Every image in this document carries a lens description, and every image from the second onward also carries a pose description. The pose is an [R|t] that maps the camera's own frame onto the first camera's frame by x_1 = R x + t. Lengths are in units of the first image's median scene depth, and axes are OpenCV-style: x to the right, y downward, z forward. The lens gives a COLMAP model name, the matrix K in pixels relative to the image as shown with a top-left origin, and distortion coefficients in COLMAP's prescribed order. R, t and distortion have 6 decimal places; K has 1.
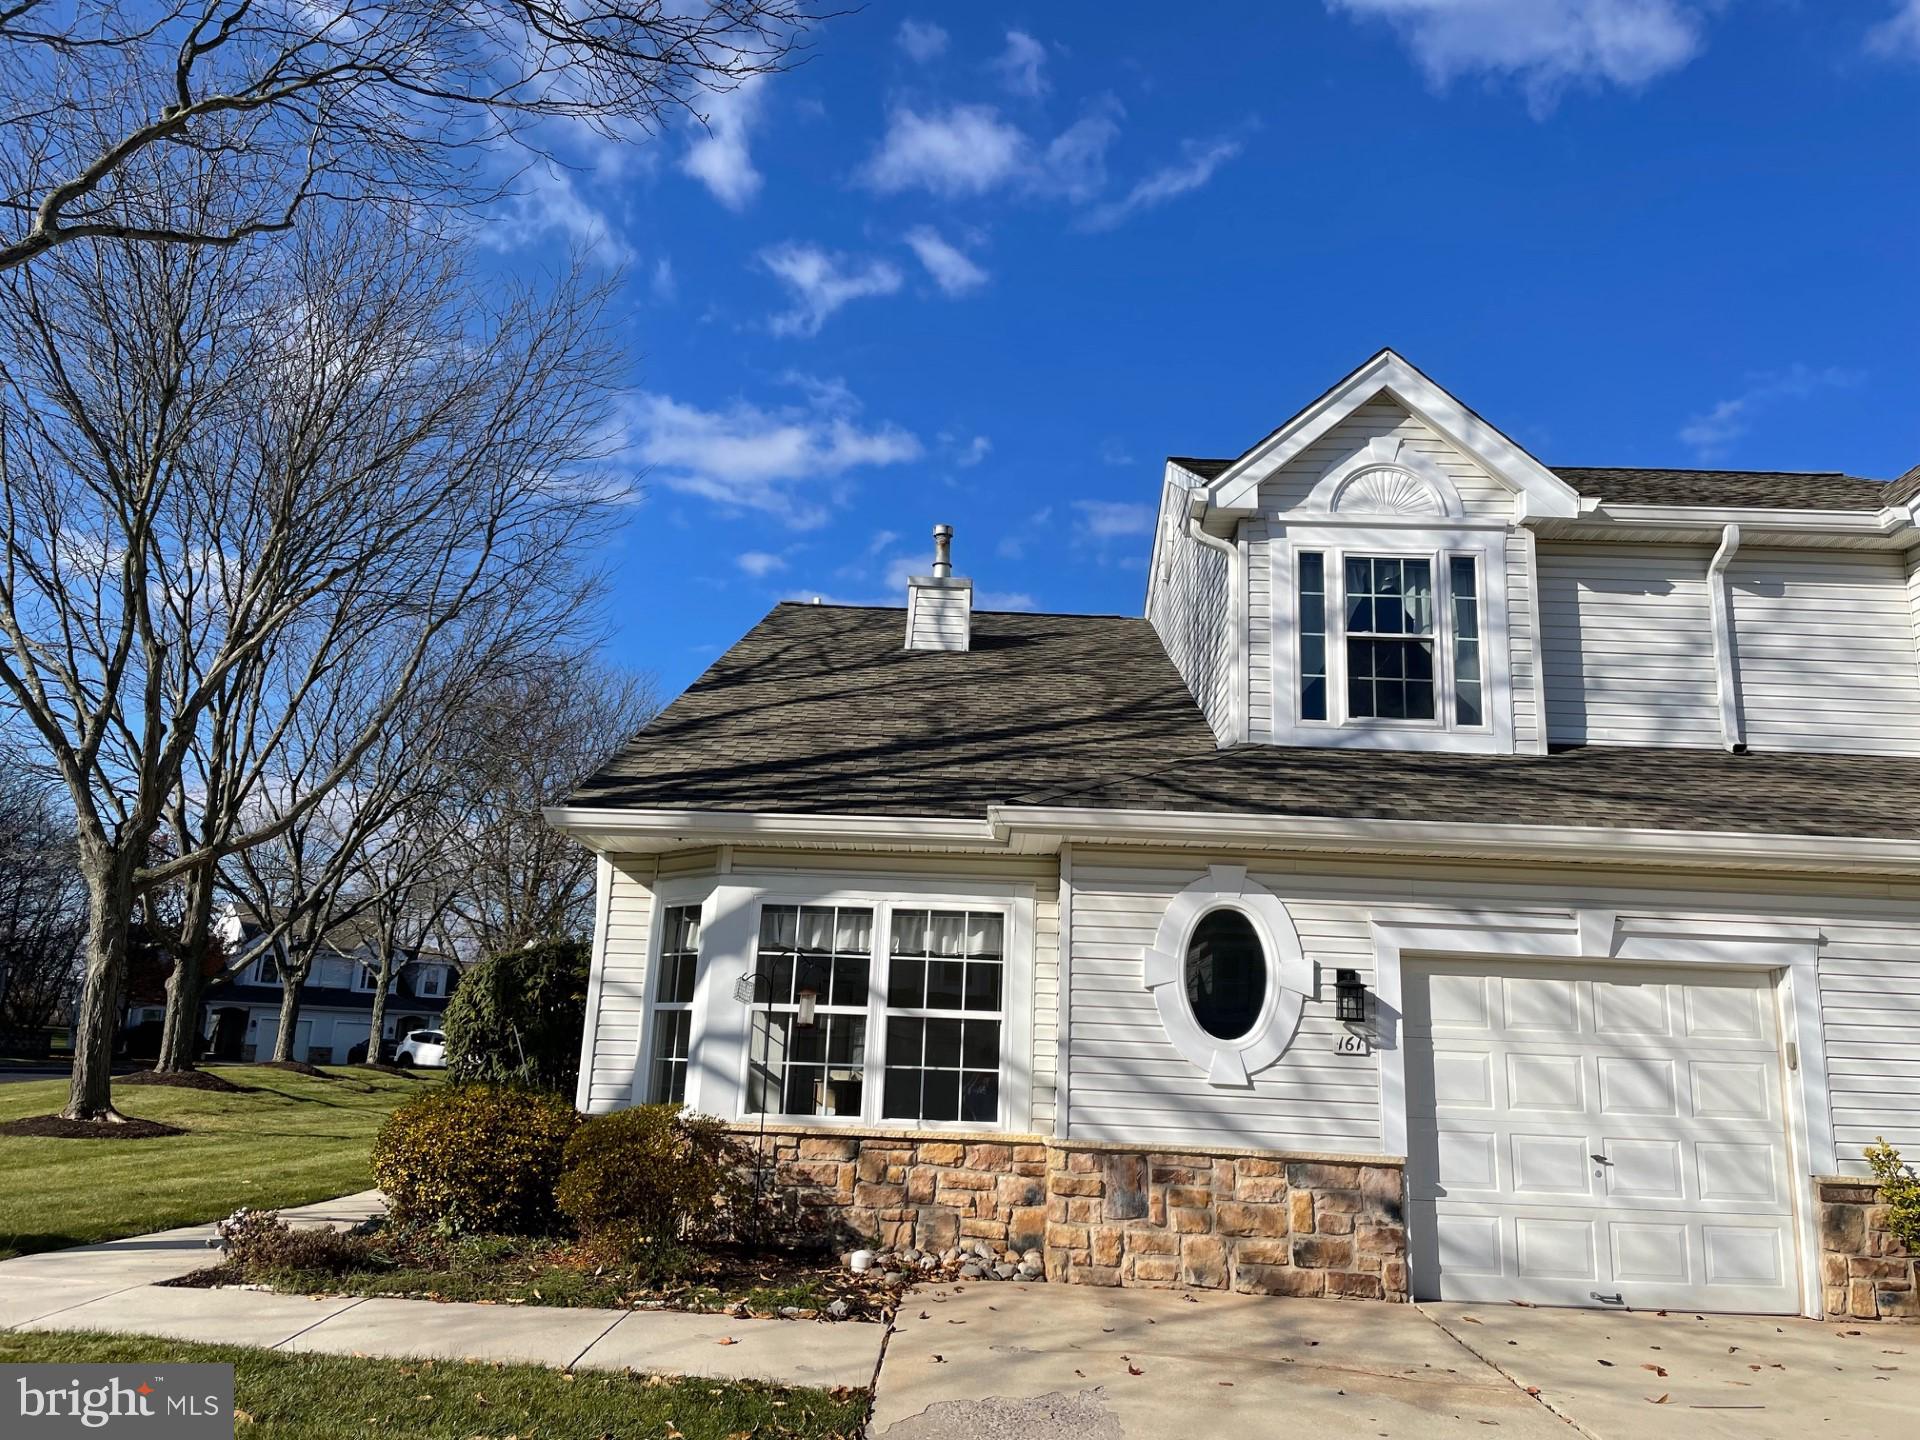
lens RADIAL K [[1440.8, 0, 965.3], [0, 1440.8, 697.2], [0, 0, 1]] dist [0.084630, -0.106724]
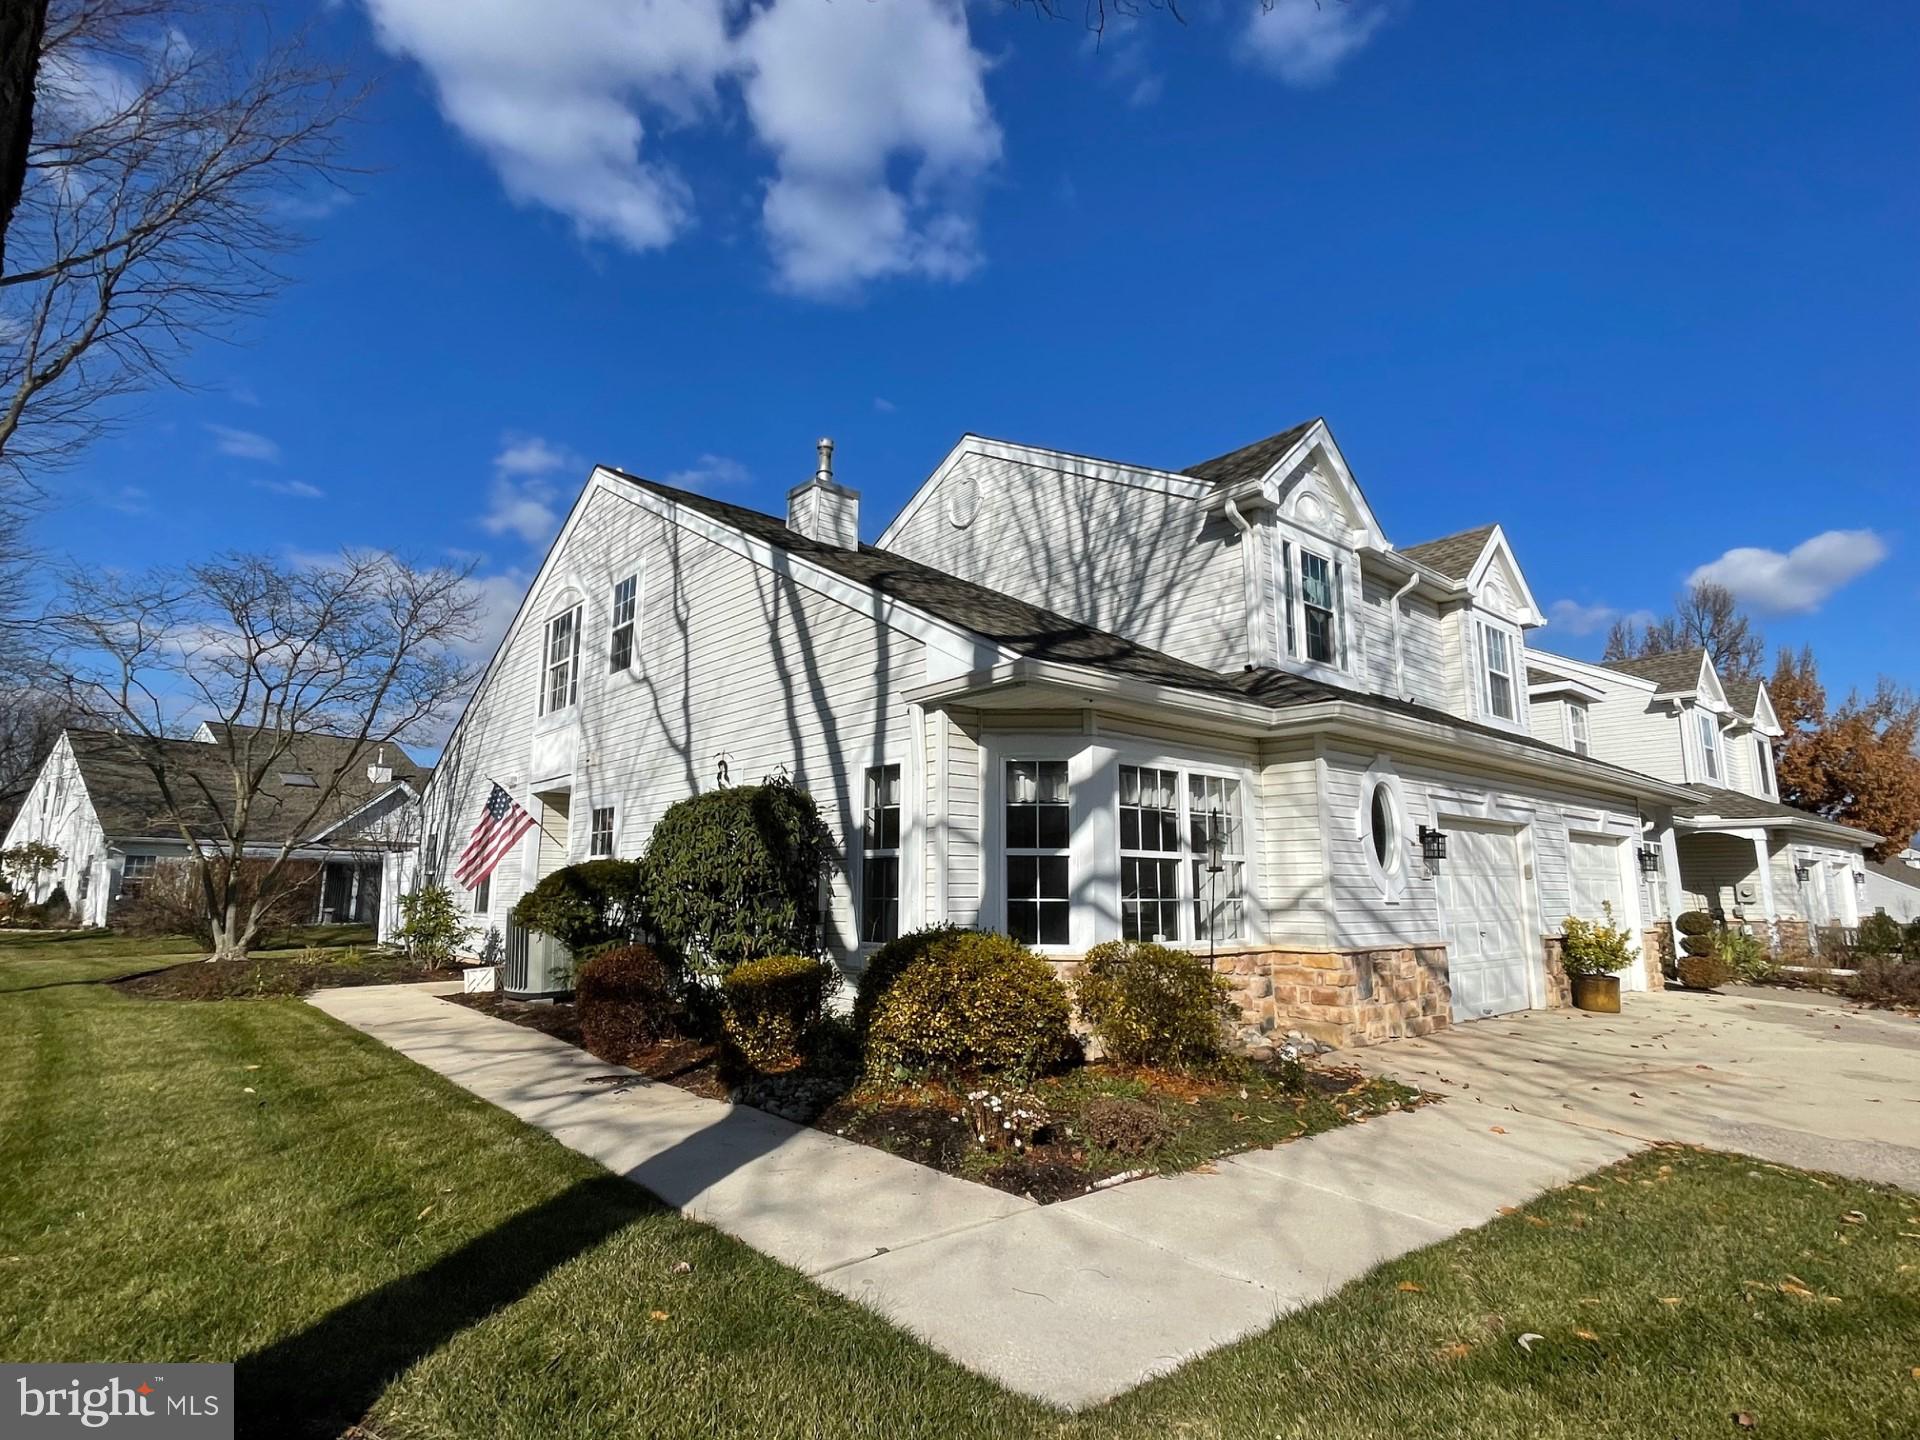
lens RADIAL K [[968.2, 0, 943.3], [0, 968.2, 719.7], [0, 0, 1]] dist [-0.002699, -0.000817]
pose [[0.759378, 0.077009, 0.646076, -0.740732], [-0.143833, 0.988273, 0.051260, 0.089663], [-0.634553, -0.131853, 0.761550, 0.515206]]
